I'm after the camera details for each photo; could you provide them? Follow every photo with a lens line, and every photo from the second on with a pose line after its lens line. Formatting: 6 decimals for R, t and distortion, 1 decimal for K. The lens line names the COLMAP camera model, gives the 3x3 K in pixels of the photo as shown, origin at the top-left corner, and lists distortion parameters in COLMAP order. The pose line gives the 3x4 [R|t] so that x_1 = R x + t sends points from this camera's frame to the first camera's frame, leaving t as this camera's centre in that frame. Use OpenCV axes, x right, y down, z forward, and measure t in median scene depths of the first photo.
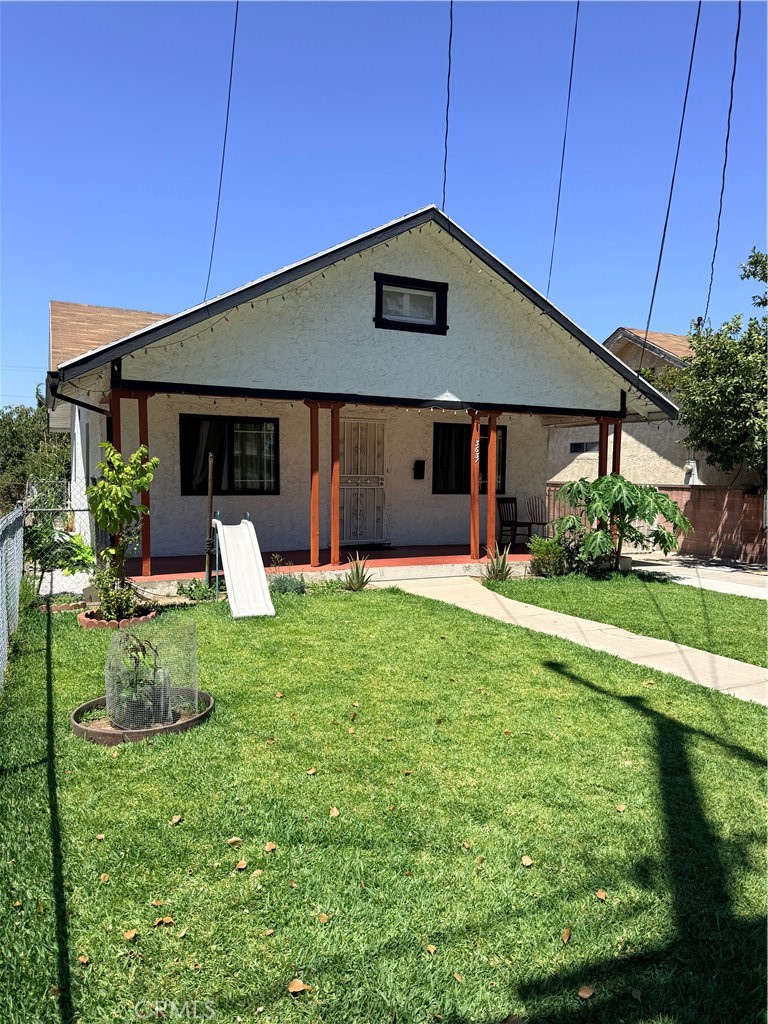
lens RADIAL K [[723.1, 0, 379.2], [0, 723.1, 519.0], [0, 0, 1]] dist [0.143478, -0.265172]
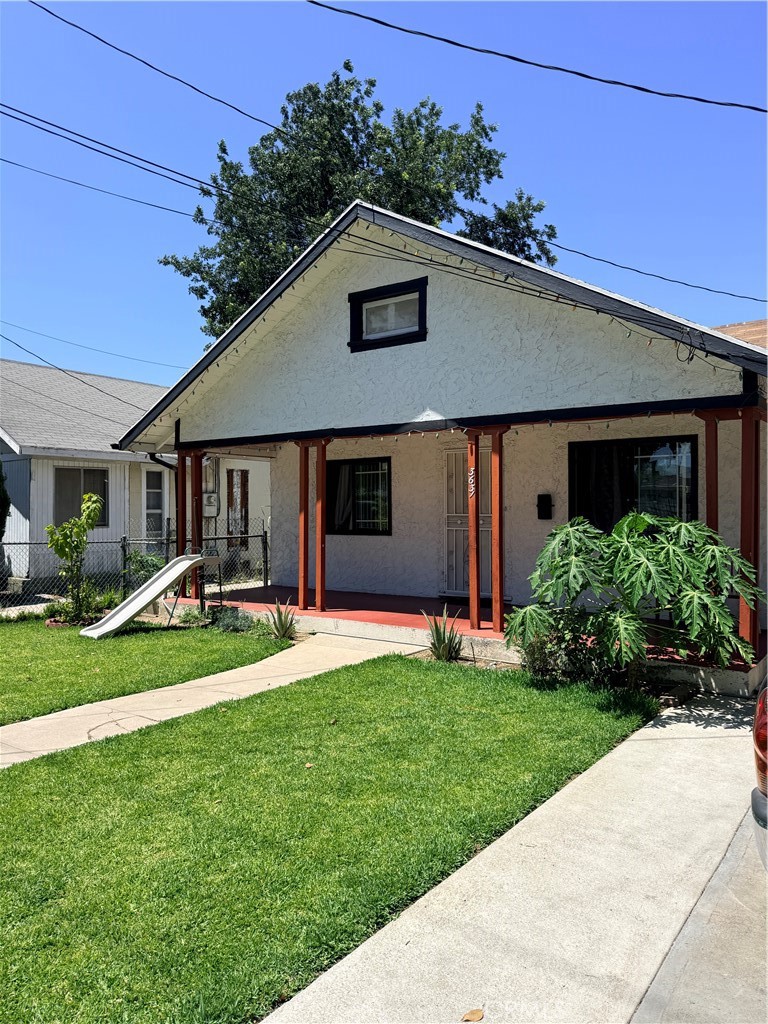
lens RADIAL K [[723.1, 0, 379.2], [0, 723.1, 519.0], [0, 0, 1]] dist [0.143478, -0.265172]
pose [[0.469061, -0.001169, -0.883165, 0.770987], [-0.047984, 0.998488, -0.026806, -0.031555], [0.881862, 0.054951, 0.468295, 0.586736]]
